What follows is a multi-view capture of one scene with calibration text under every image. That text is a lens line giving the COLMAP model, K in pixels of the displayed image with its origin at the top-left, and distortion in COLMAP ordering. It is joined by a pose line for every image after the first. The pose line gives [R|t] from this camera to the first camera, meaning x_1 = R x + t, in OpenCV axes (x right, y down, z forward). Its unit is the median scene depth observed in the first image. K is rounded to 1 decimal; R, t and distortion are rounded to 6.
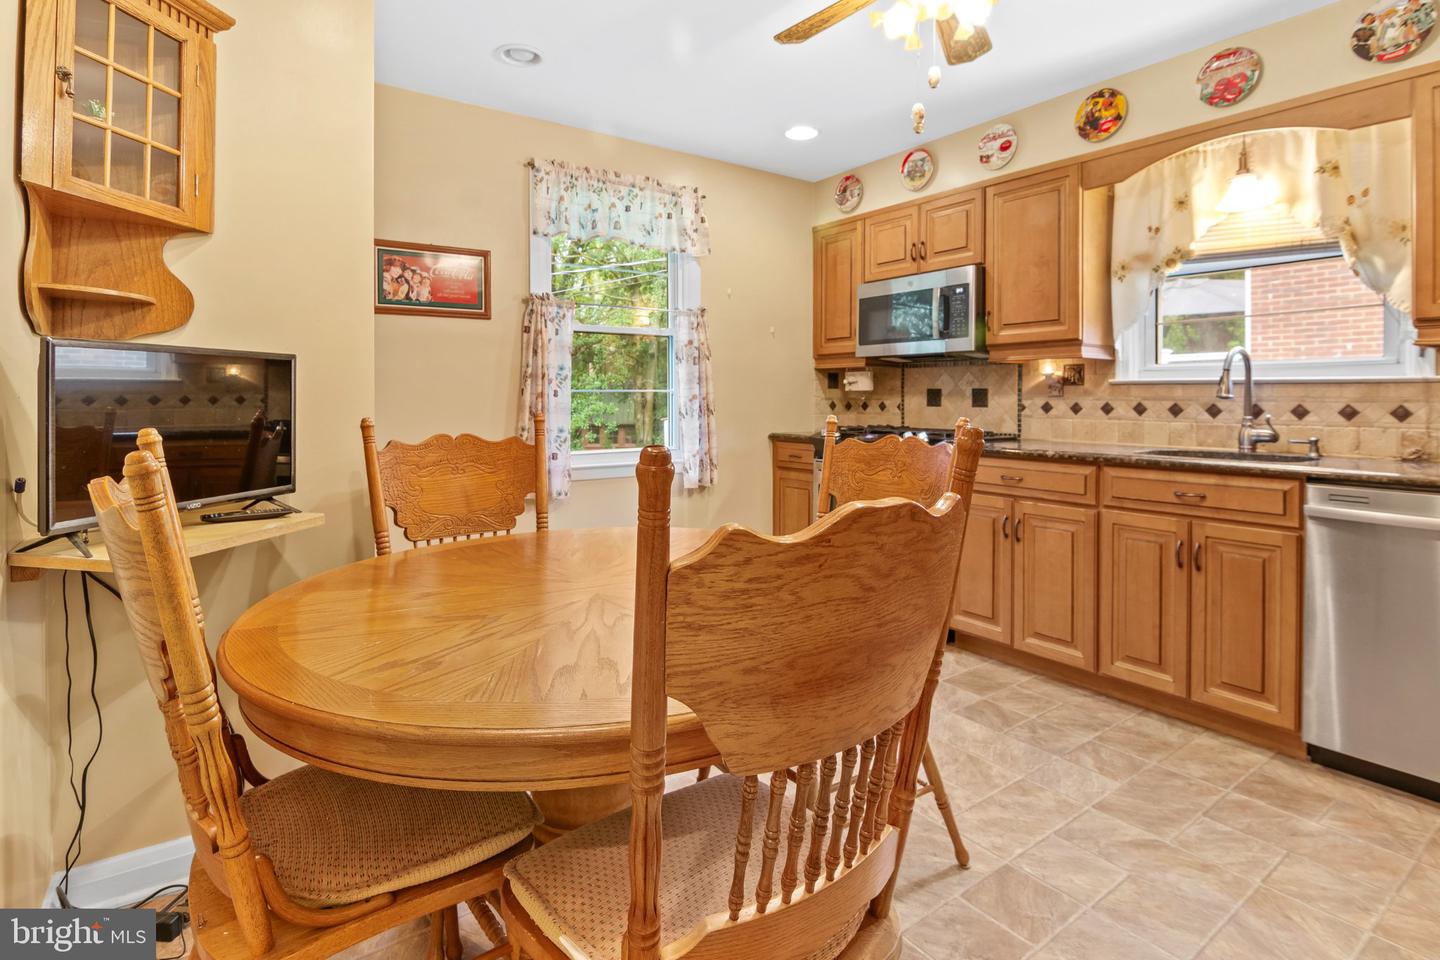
lens RADIAL K [[719.9, 0, 706.0], [0, 719.9, 402.5], [0, 0, 1]] dist [-0.013055, -0.003001]
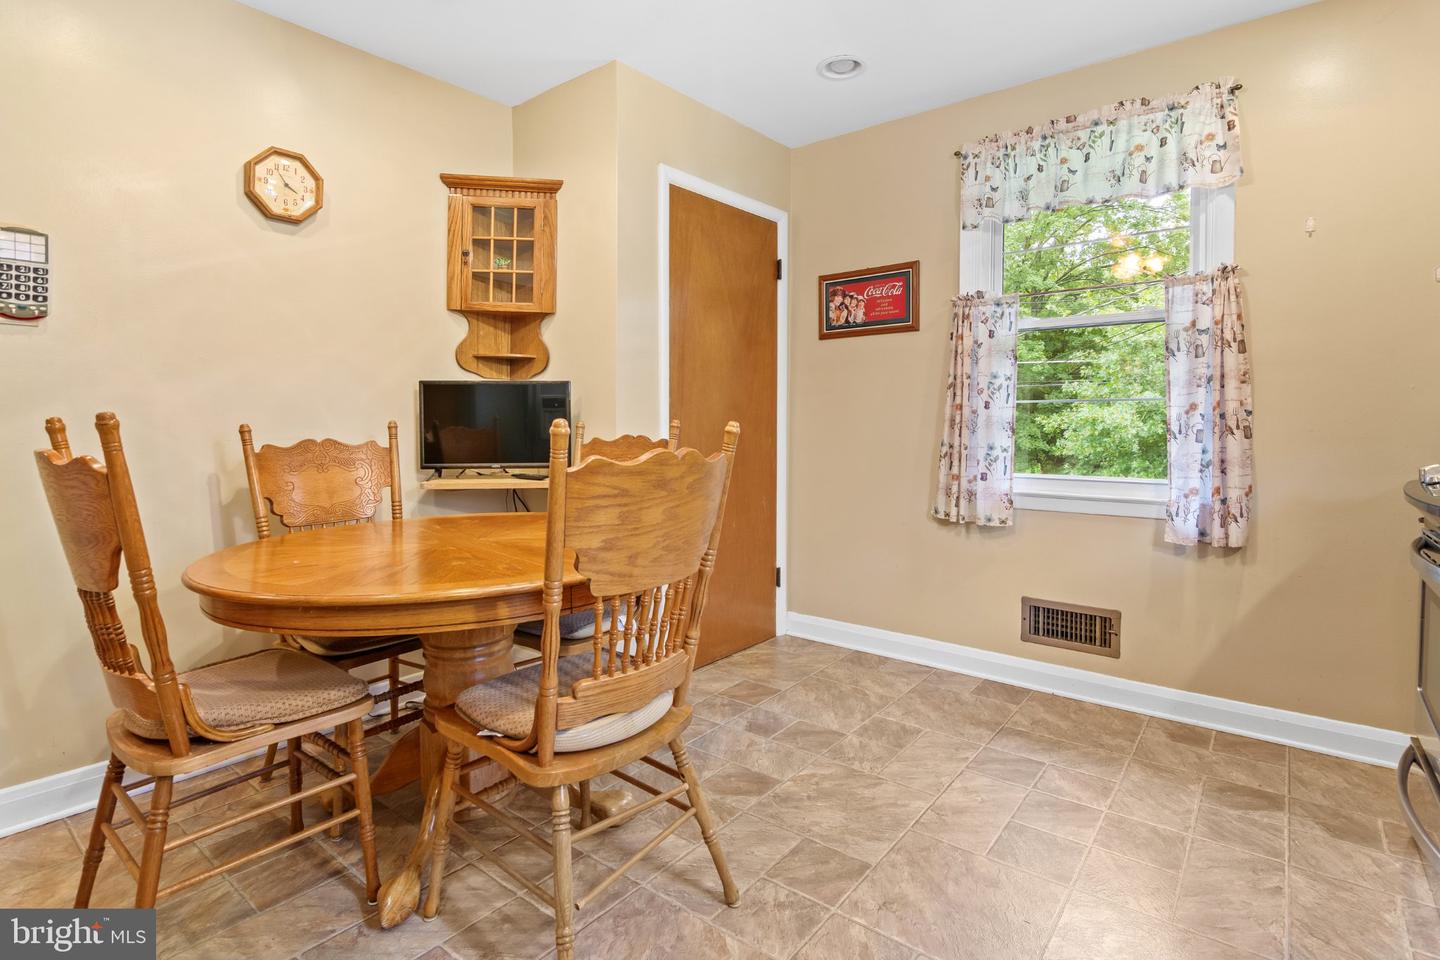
lens RADIAL K [[719.9, 0, 736.2], [0, 719.9, 447.0], [0, 0, 1]] dist [-0.013055, -0.003001]
pose [[0.283535, 0.033584, -0.958374, 0.703167], [-0.007365, 0.999433, 0.032844, 0.015009], [0.958934, -0.002254, 0.283622, 0.595644]]
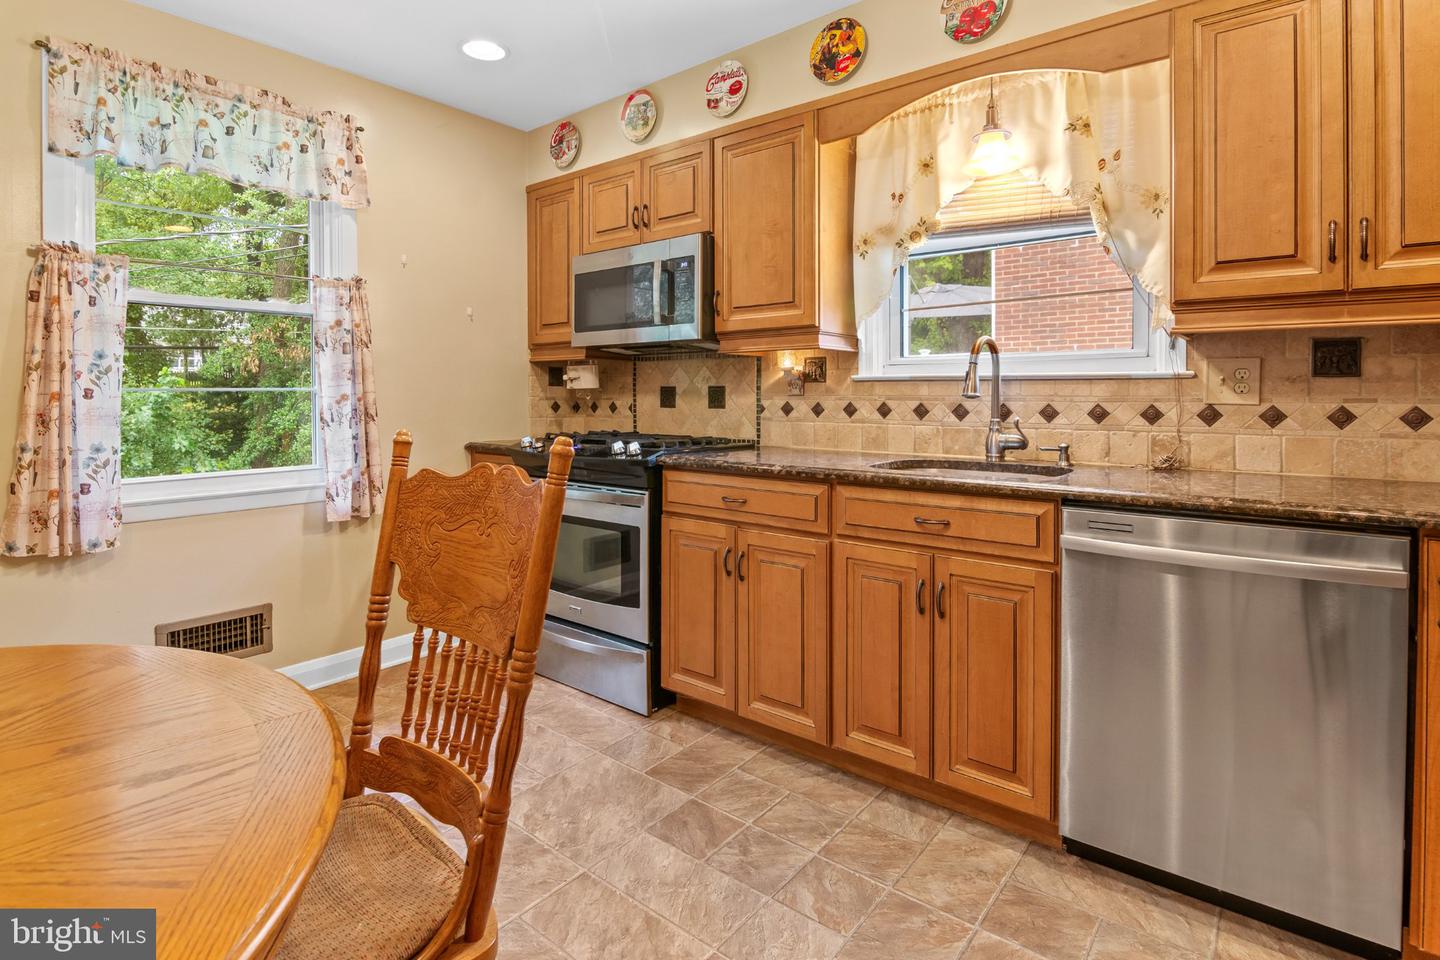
lens RADIAL K [[719.9, 0, 696.4], [0, 719.9, 405.9], [0, 0, 1]] dist [-0.013055, -0.003001]
pose [[0.966699, -0.007408, 0.255810, 0.208125], [0.005273, 0.999945, 0.009029, -0.005841], [-0.255863, -0.007379, 0.966685, 0.280630]]
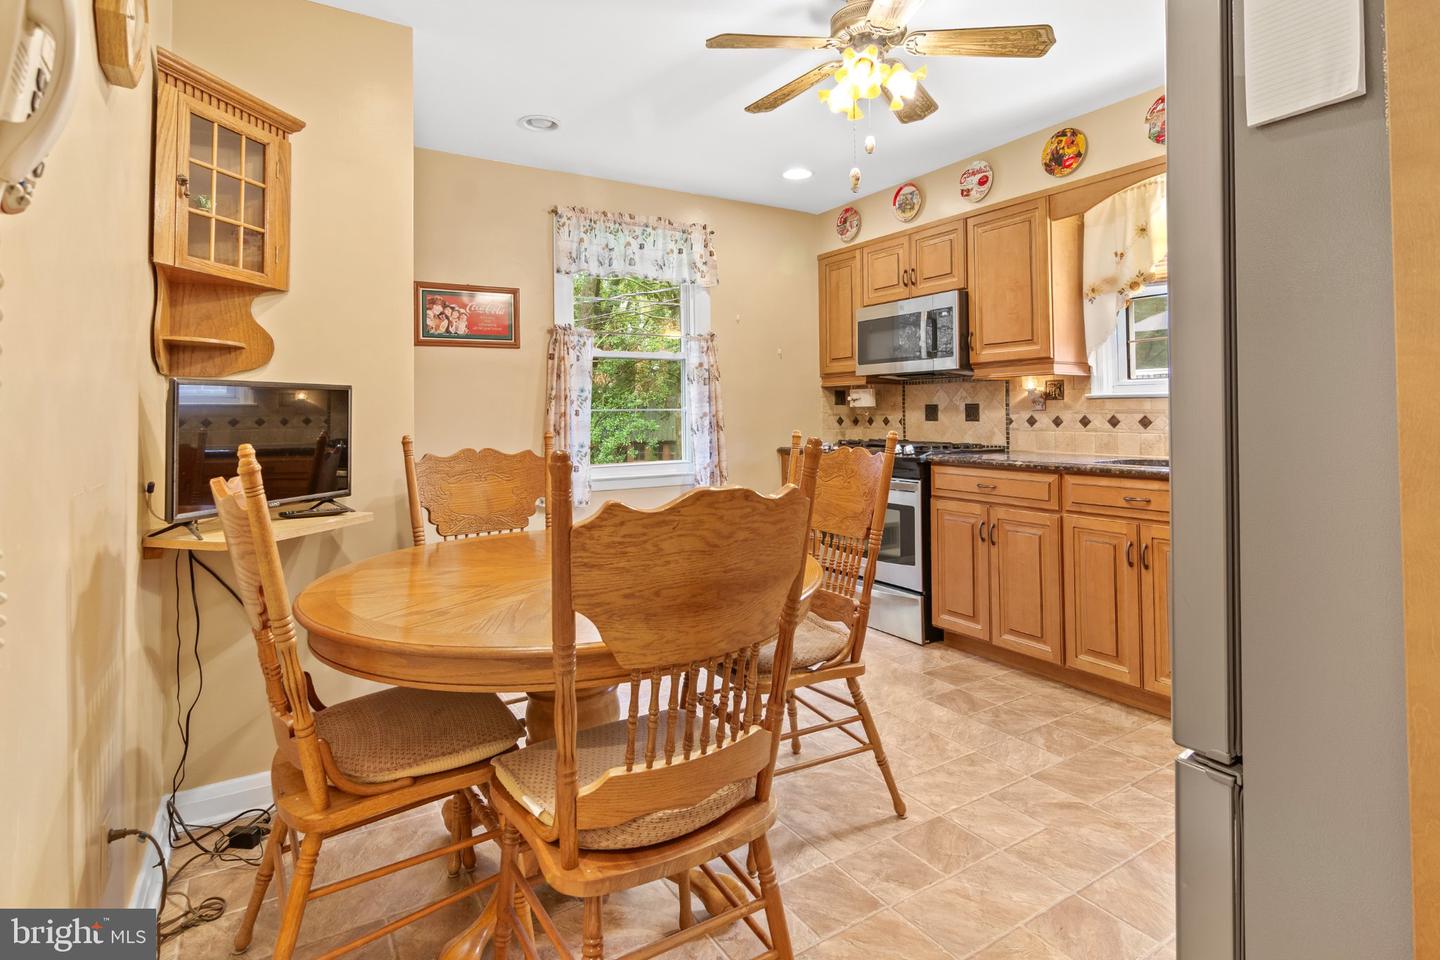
lens RADIAL K [[719.9, 0, 701.5], [0, 719.9, 398.5], [0, 0, 1]] dist [-0.013055, -0.003001]
pose [[0.997285, -0.012381, -0.072594, 0.084572], [0.010318, 0.999534, -0.028727, -0.001009], [0.072916, 0.027900, 0.996948, -0.135206]]
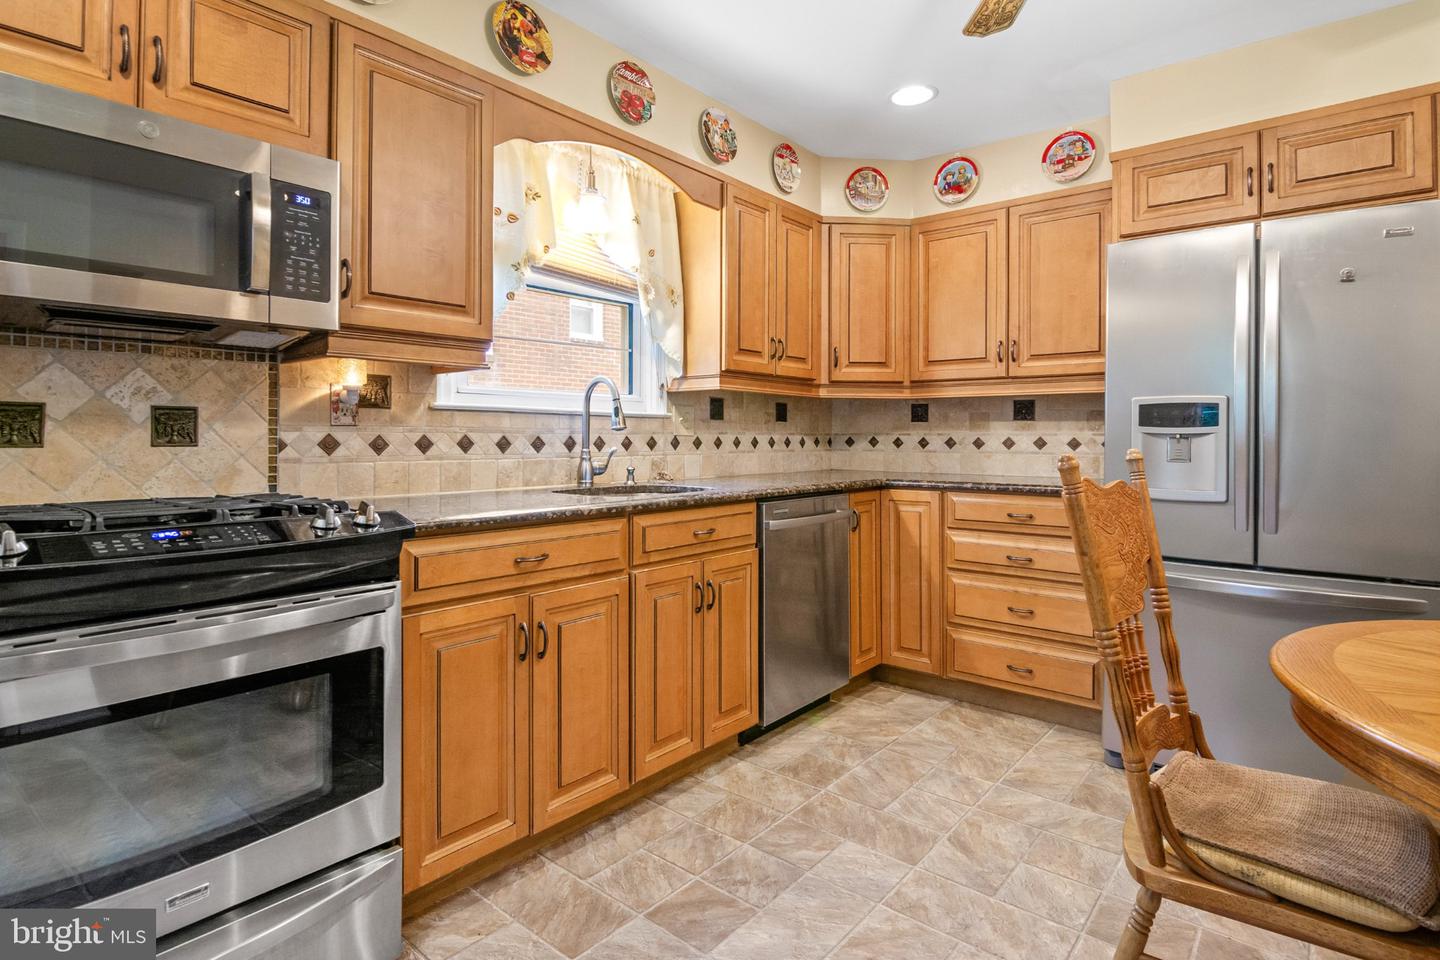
lens RADIAL K [[719.9, 0, 739.9], [0, 719.9, 434.5], [0, 0, 1]] dist [-0.013055, -0.003001]
pose [[-0.255259, 0.000012, 0.966873, -0.232630], [0.003795, 0.999992, 0.000989, -0.000241], [-0.966865, 0.003922, -0.255257, 1.102176]]
